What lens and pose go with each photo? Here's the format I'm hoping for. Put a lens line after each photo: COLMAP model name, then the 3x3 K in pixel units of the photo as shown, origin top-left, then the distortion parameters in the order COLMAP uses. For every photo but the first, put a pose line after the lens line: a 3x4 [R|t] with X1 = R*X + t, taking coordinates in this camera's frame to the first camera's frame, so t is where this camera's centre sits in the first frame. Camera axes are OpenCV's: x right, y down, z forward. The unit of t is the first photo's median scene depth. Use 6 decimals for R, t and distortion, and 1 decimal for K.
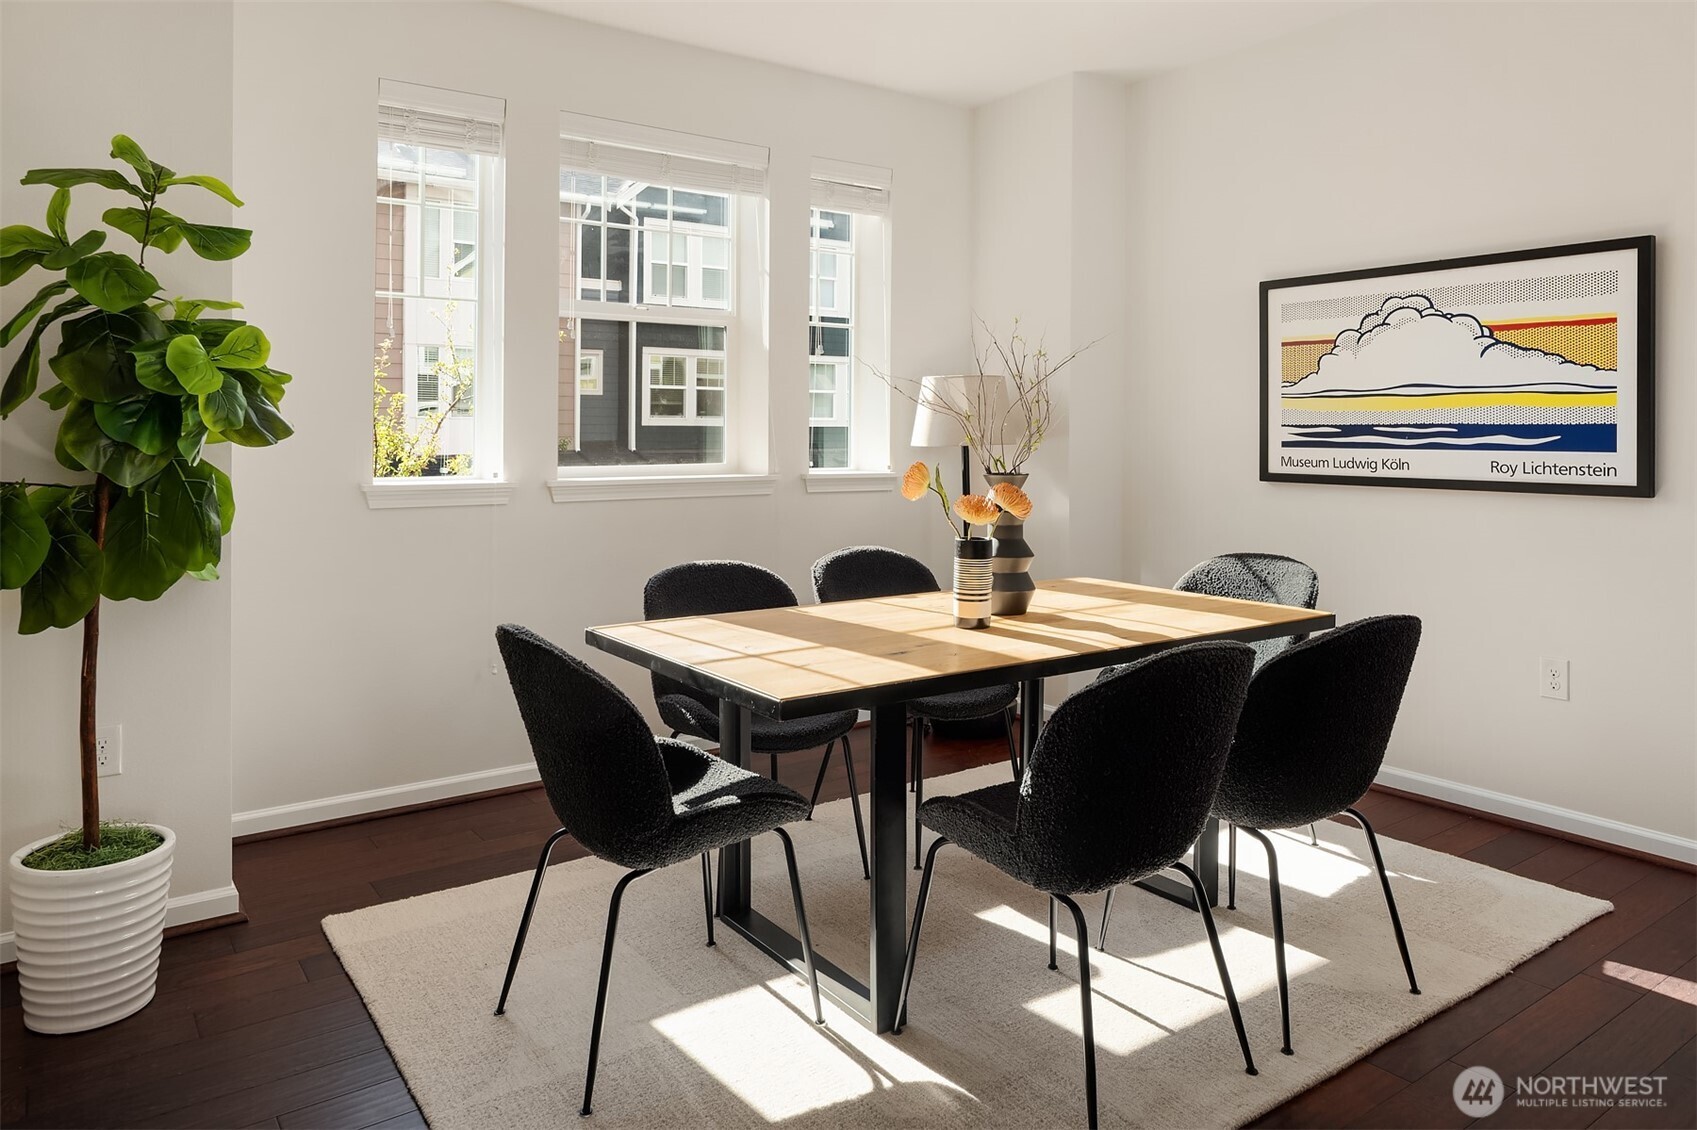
lens RADIAL K [[1158.3, 0, 835.0], [0, 1158.3, 429.7], [0, 0, 1]] dist [-0.001743, -0.000468]
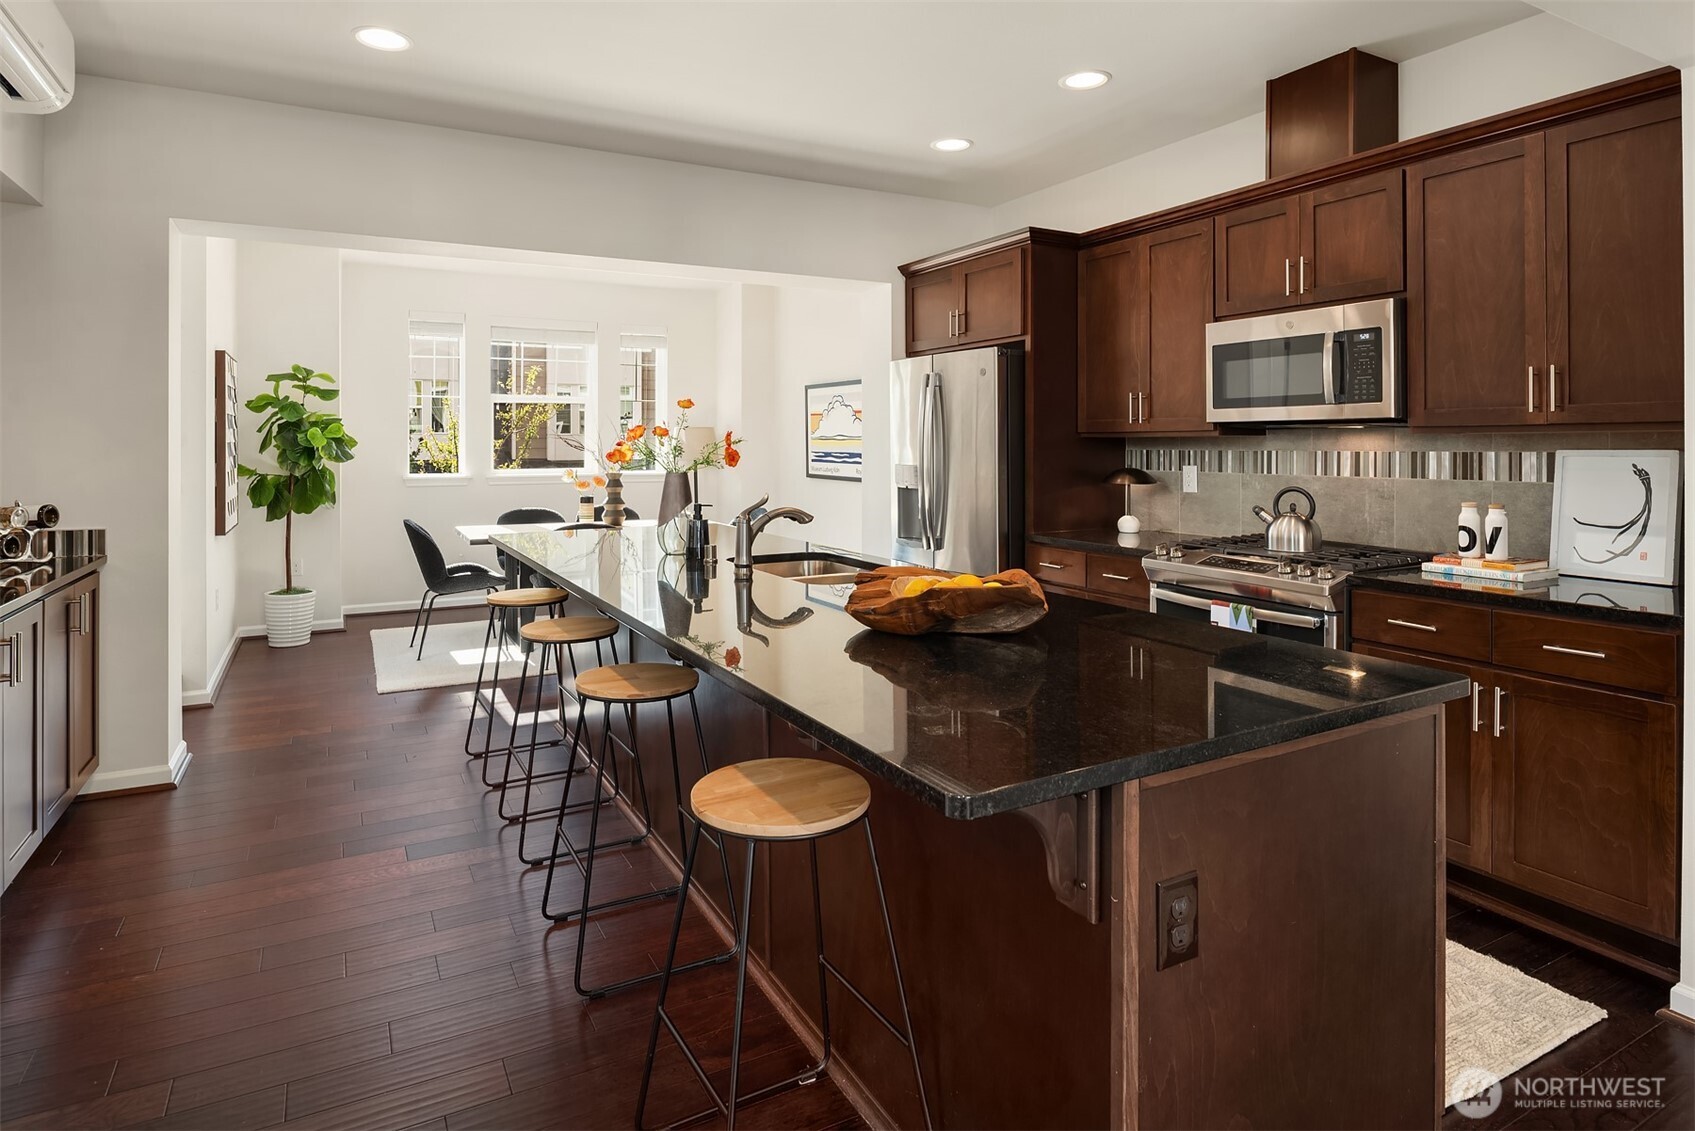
lens RADIAL K [[924.8, 0, 813.0], [0, 924.8, 444.4], [0, 0, 1]] dist [-0.005519, -0.003224]
pose [[0.990731, 0.003463, -0.135794, 0.742470], [-0.001736, 0.999916, 0.012839, -0.047182], [0.135827, -0.012485, 0.990654, -0.859075]]
